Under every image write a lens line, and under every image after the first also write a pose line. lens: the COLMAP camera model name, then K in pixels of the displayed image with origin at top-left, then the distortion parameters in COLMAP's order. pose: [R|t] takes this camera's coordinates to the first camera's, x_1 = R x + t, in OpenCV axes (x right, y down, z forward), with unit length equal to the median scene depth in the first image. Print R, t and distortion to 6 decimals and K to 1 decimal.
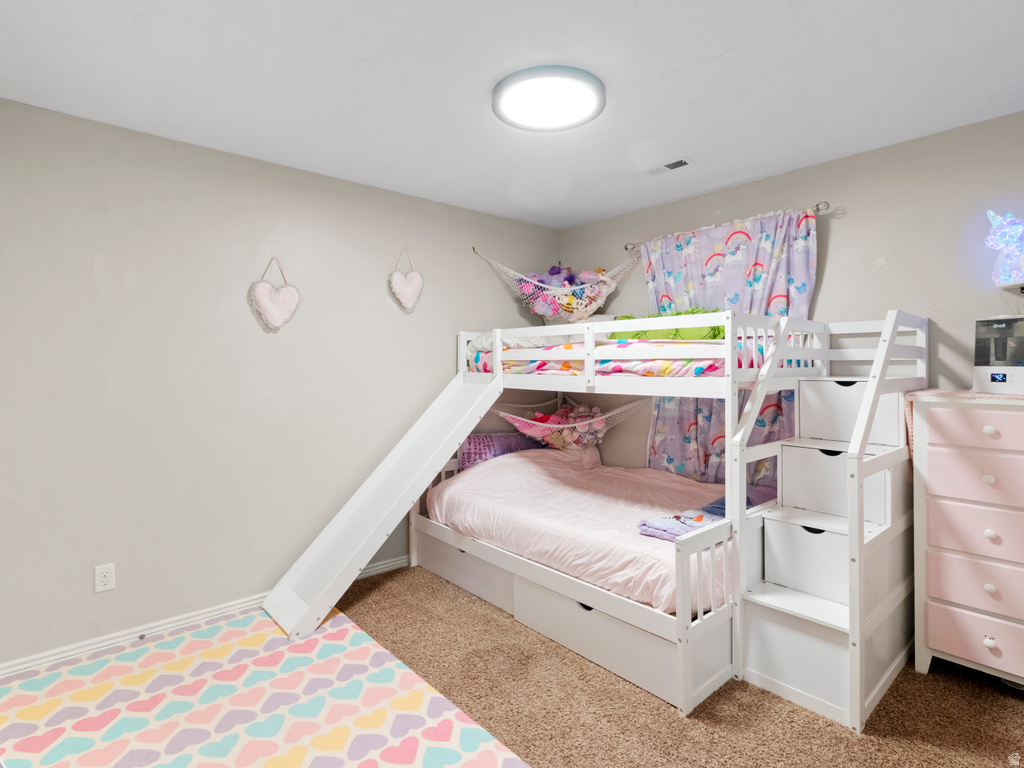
lens RADIAL K [[544.6, 0, 509.9], [0, 544.6, 379.6], [0, 0, 1]] dist [-0.002013, 0.000128]
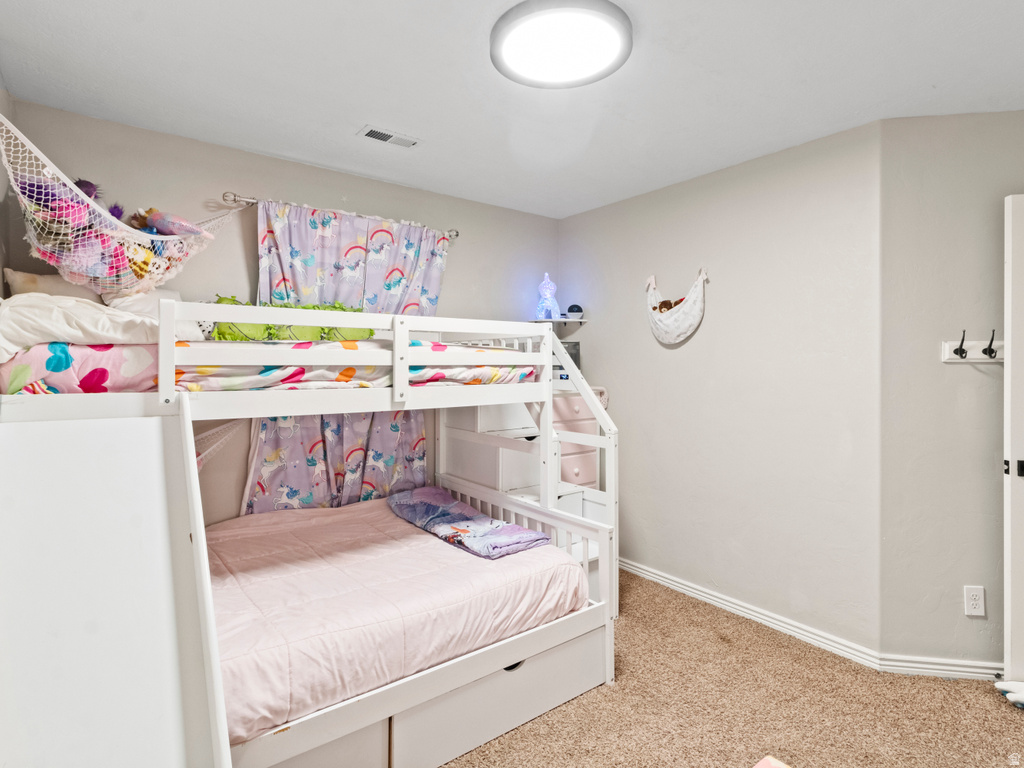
lens RADIAL K [[544.6, 0, 509.8], [0, 544.6, 374.5], [0, 0, 1]] dist [-0.002013, 0.000128]
pose [[0.060001, -0.017682, 0.998042, -0.524507], [0.026615, 0.999516, 0.016108, -0.029135], [-0.997843, 0.025597, 0.060442, 0.732040]]
